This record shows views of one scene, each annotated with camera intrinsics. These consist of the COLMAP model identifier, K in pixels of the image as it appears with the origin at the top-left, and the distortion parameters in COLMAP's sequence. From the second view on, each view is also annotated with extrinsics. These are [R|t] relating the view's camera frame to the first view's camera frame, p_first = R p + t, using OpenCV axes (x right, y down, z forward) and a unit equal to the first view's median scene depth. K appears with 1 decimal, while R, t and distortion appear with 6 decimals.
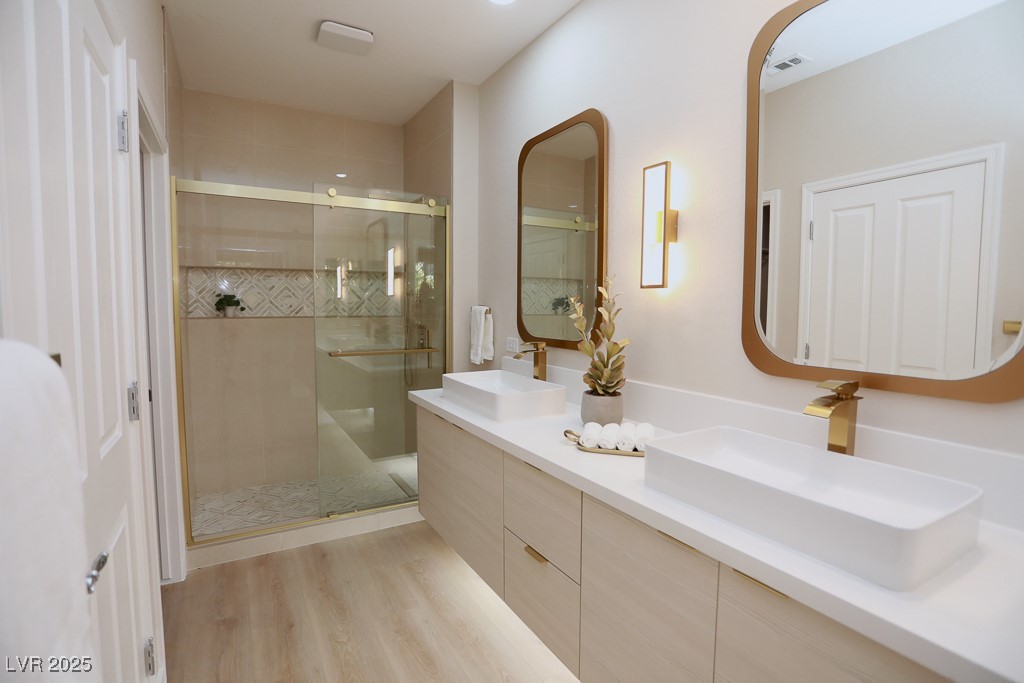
lens RADIAL K [[494.7, 0, 514.8], [0, 494.7, 342.6], [0, 0, 1]] dist [-0.069317, 0.028216]
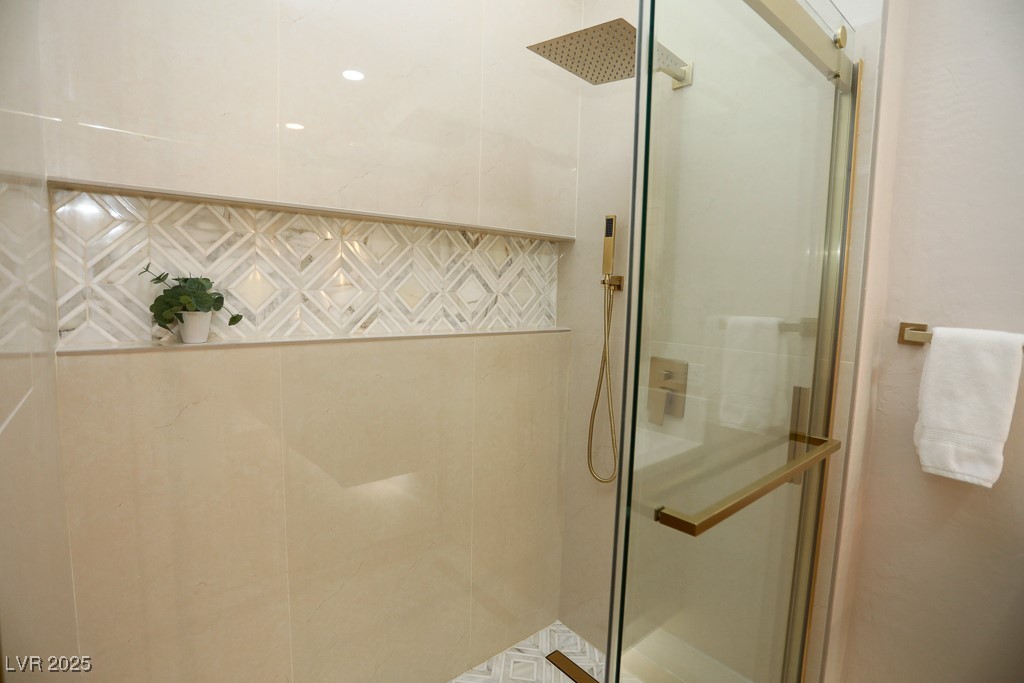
lens RADIAL K [[494.7, 0, 514.8], [0, 494.7, 342.6], [0, 0, 1]] dist [-0.069317, 0.028216]
pose [[0.989917, 0.000009, 0.141650, -0.403666], [-0.002732, 0.999815, 0.019033, -0.058613], [-0.141623, -0.019228, 0.989734, 0.617057]]
